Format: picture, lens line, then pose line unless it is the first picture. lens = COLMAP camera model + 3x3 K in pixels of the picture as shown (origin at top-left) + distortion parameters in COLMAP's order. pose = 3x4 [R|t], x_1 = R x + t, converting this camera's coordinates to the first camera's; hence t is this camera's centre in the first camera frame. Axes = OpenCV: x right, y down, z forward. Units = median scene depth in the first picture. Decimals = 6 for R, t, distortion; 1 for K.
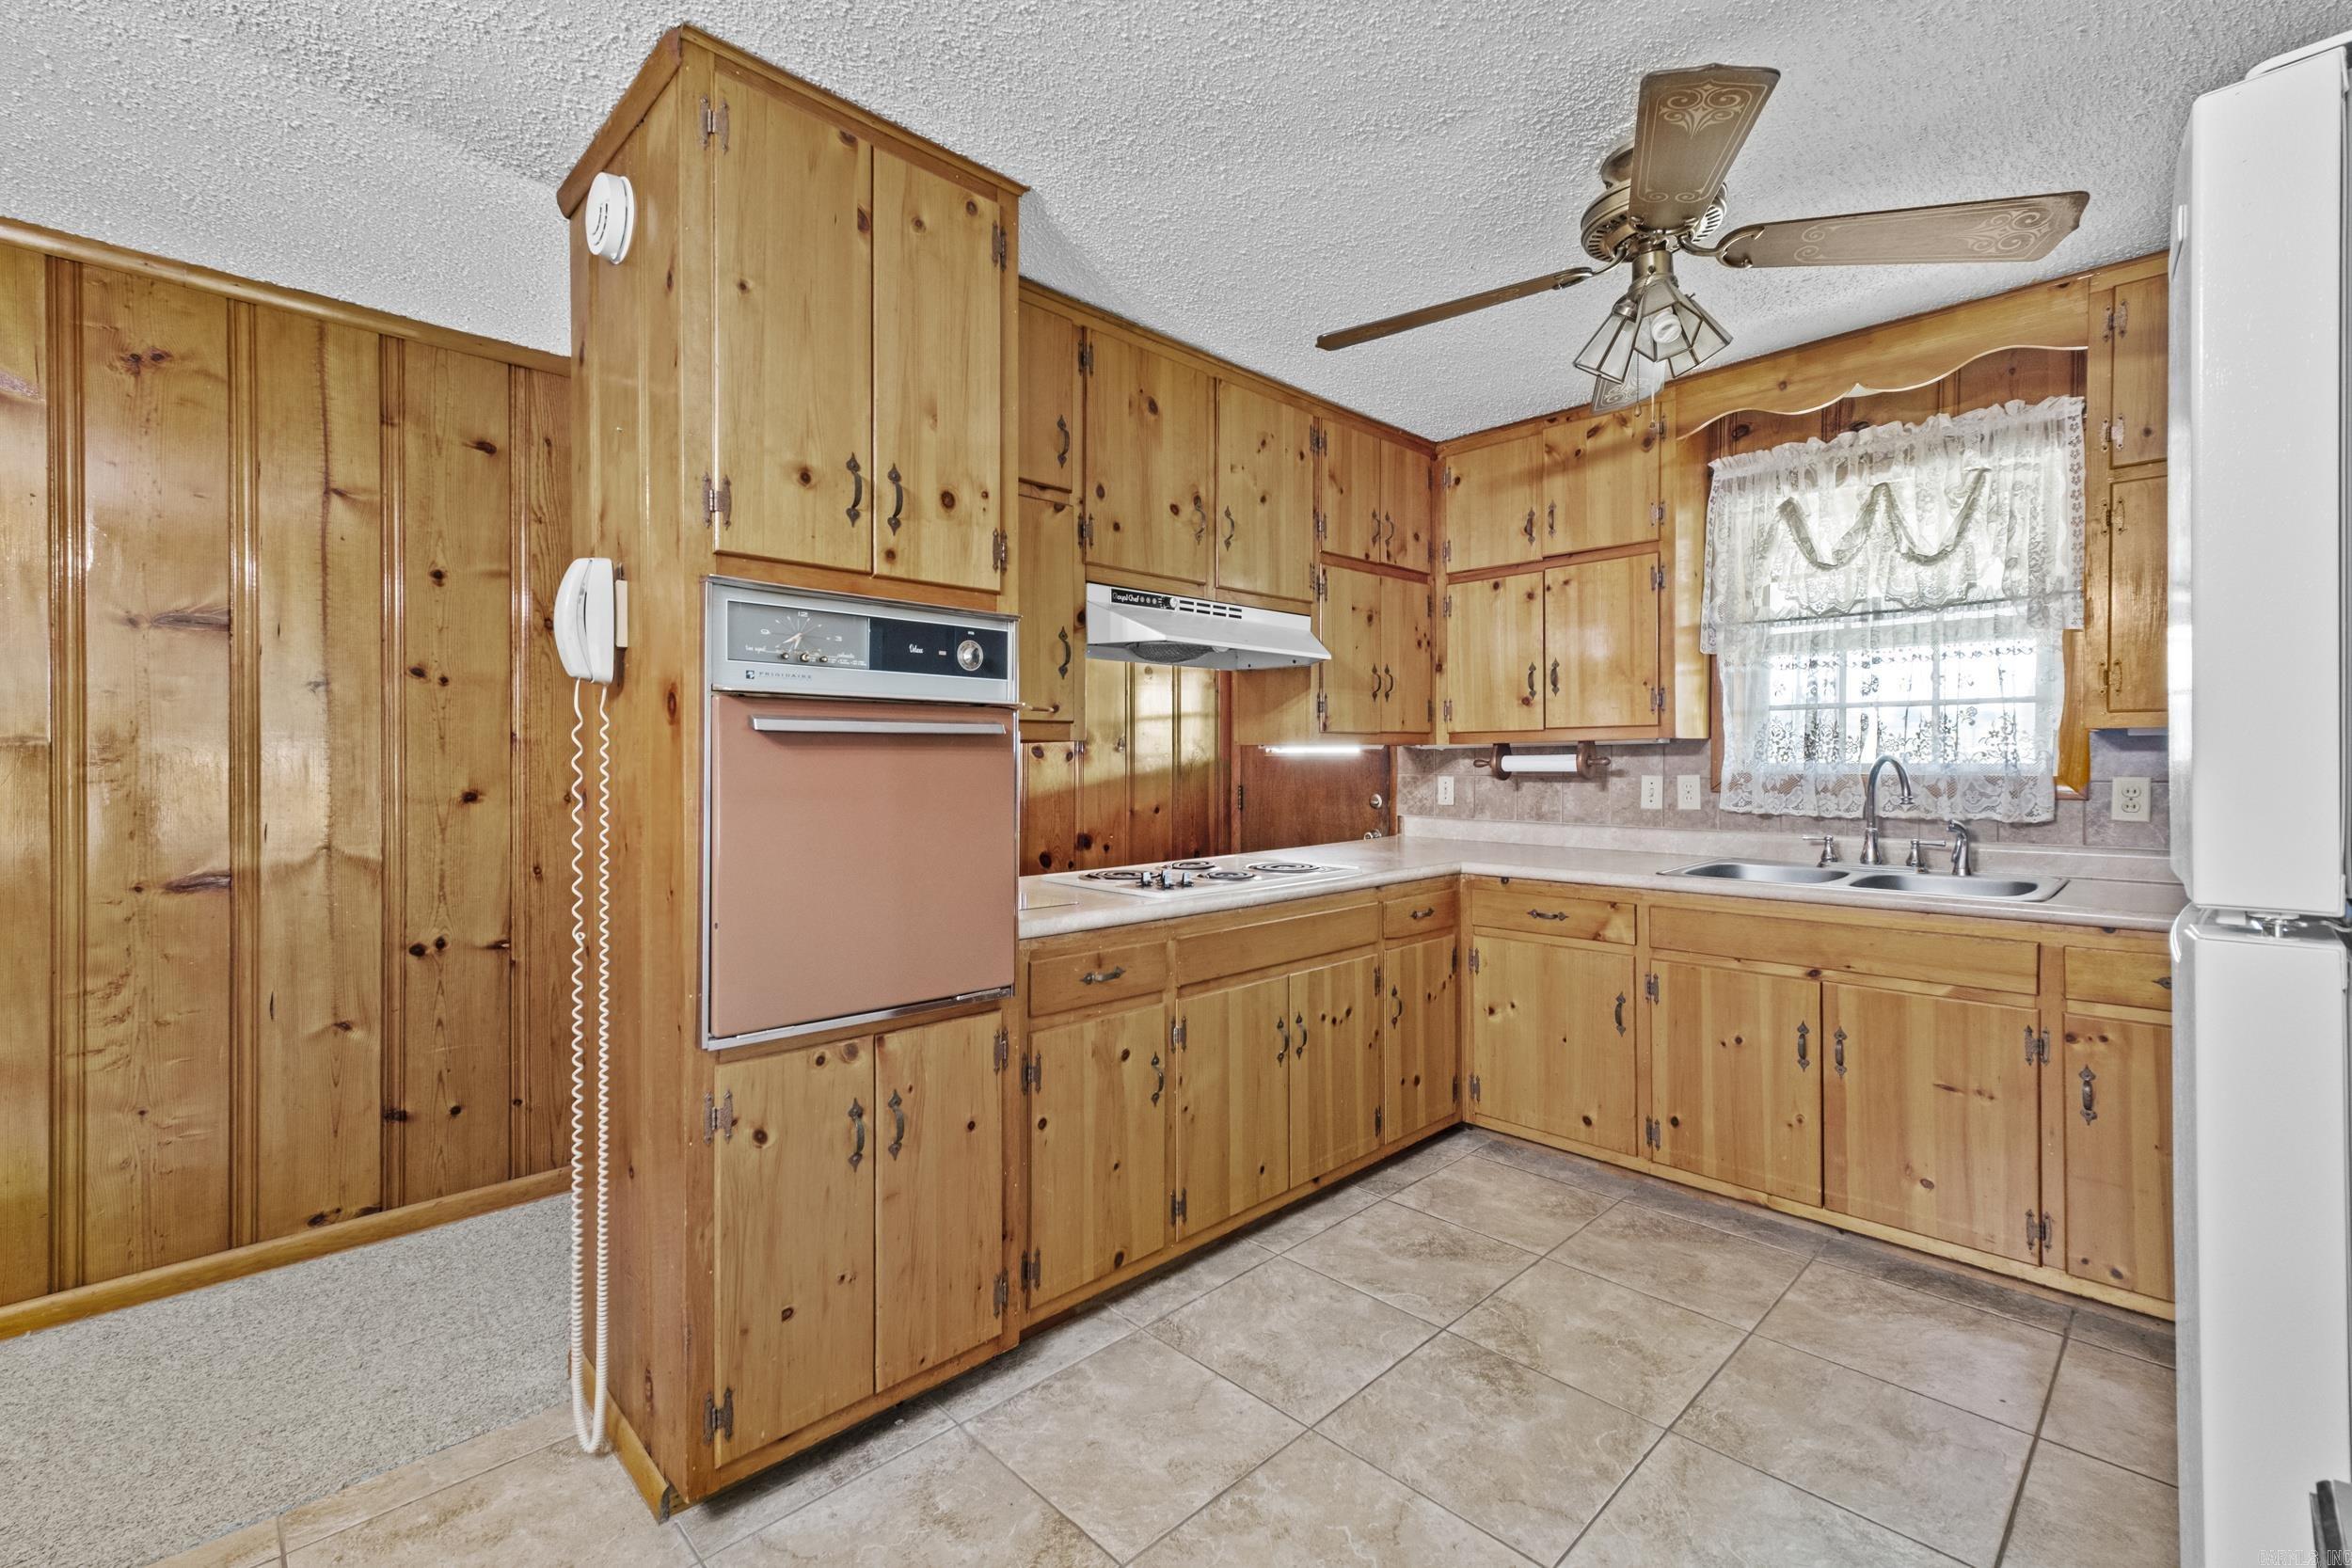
lens RADIAL K [[1020.1, 0, 1161.3], [0, 1020.1, 766.8], [0, 0, 1]] dist [0.013345, -0.000131]
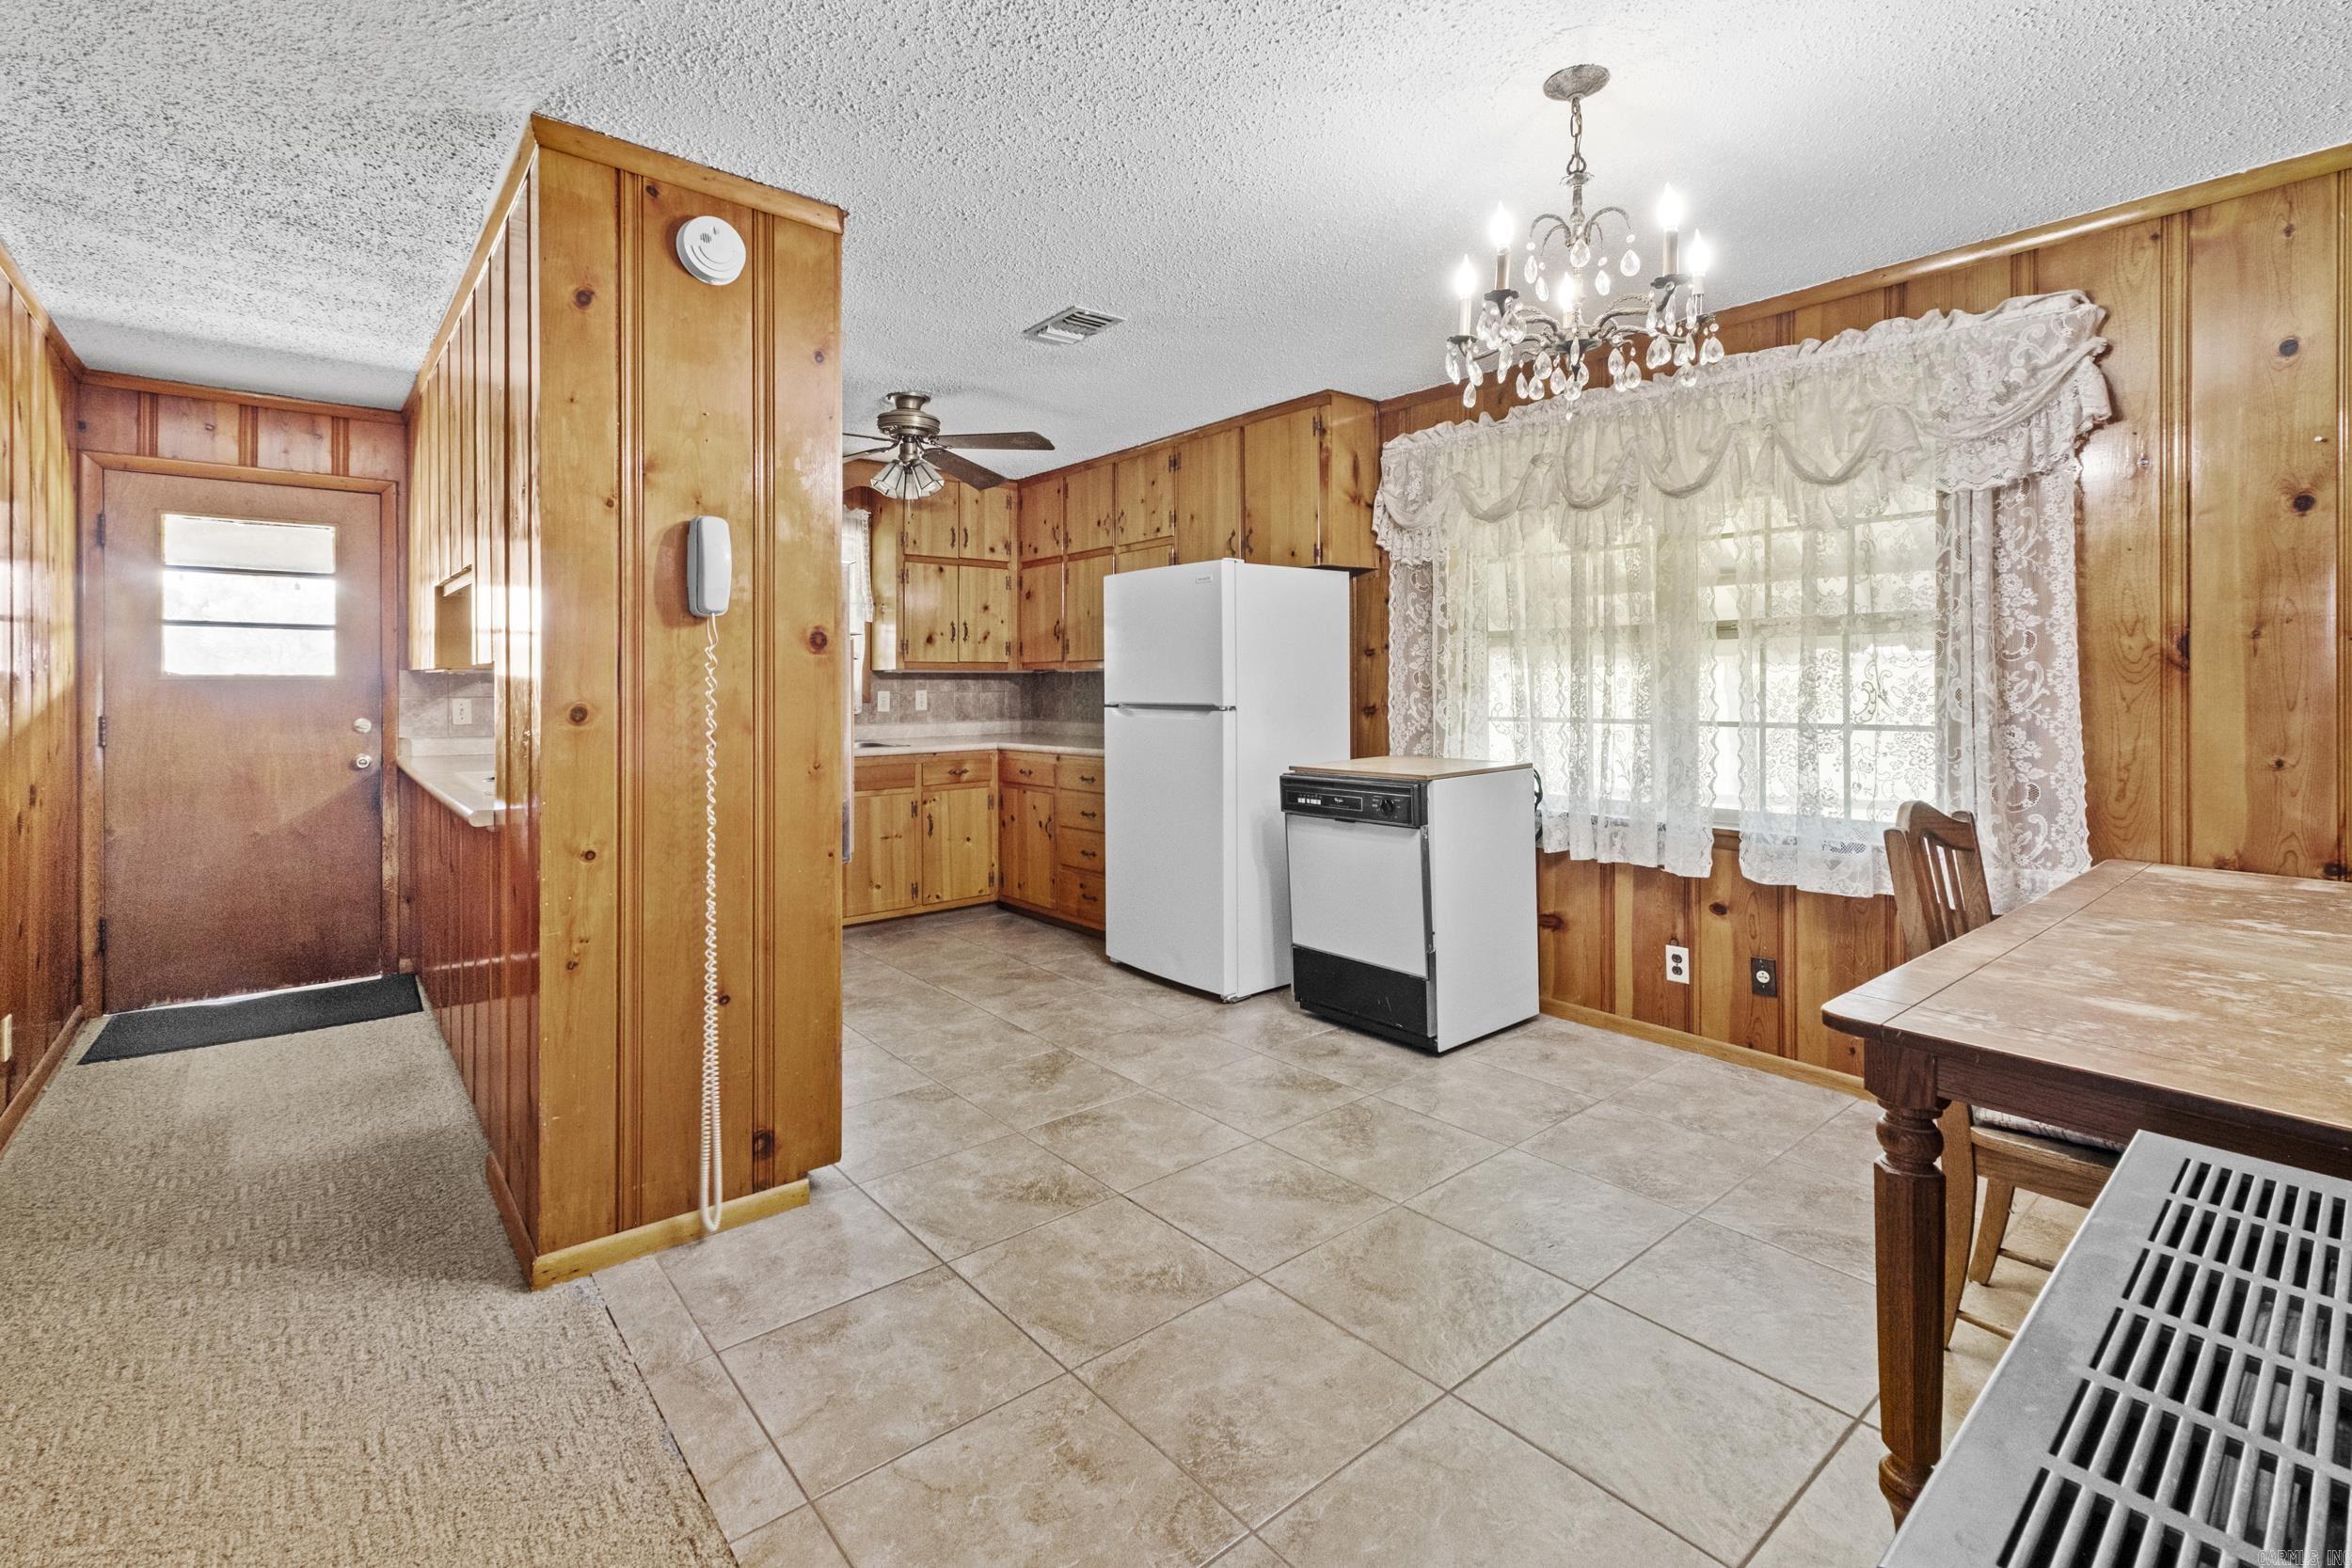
lens RADIAL K [[1041.7, 0, 1175.4], [0, 1041.7, 685.5], [0, 0, 1]] dist [0.002345, 0.000087]
pose [[0.063659, 0.000518, 0.997972, -1.122749], [0.011055, 0.999938, -0.001224, 0.006908], [-0.997910, 0.011110, 0.063649, 0.223413]]
